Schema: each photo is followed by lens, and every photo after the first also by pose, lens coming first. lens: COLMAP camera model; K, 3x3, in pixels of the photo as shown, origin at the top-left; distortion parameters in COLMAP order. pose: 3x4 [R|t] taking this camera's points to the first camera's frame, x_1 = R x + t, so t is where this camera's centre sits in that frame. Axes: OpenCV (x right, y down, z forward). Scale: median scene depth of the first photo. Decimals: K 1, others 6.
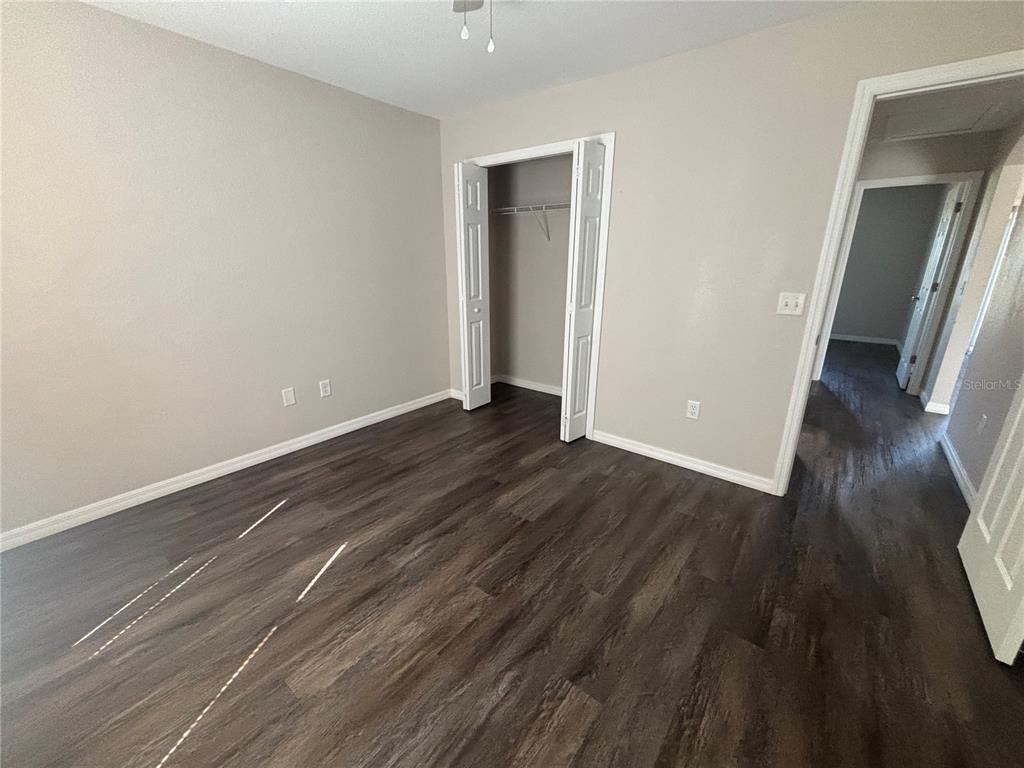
lens RADIAL K [[411.6, 0, 511.4], [0, 411.6, 382.5], [0, 0, 1]] dist [-0.000419, 0.000067]
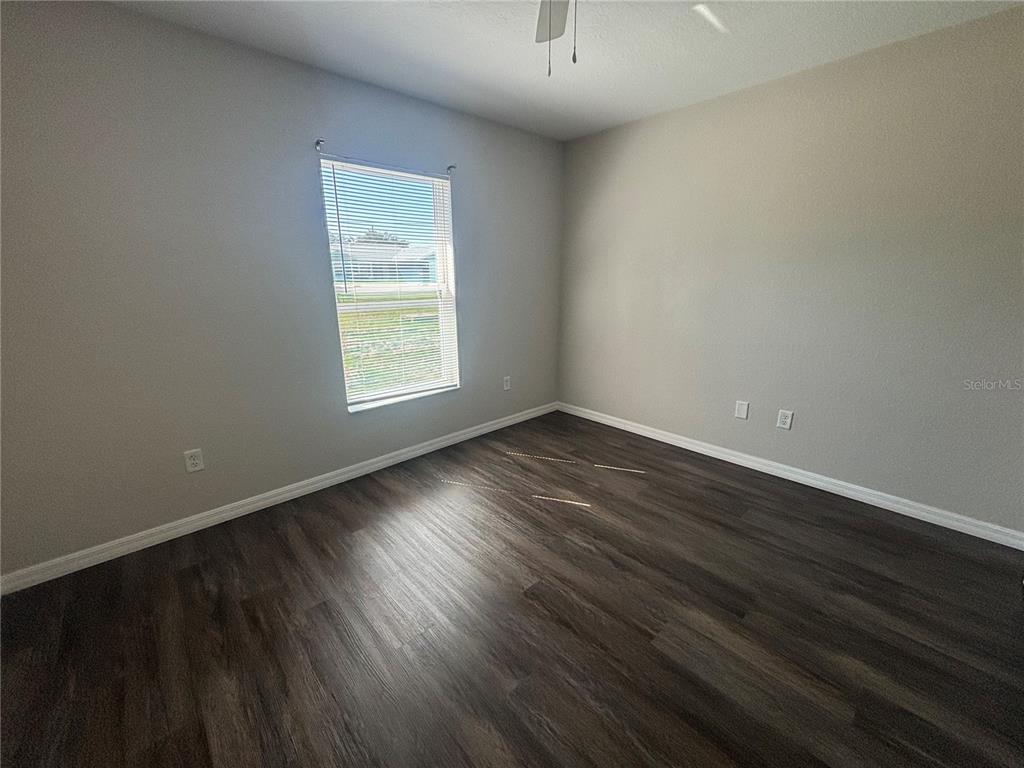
lens RADIAL K [[411.6, 0, 511.4], [0, 411.6, 382.5], [0, 0, 1]] dist [-0.000419, 0.000067]
pose [[-0.151219, 0.257437, -0.954389, 0.558789], [-0.272996, 0.917066, 0.290624, -0.189253], [0.950056, 0.304492, -0.068398, 0.577725]]
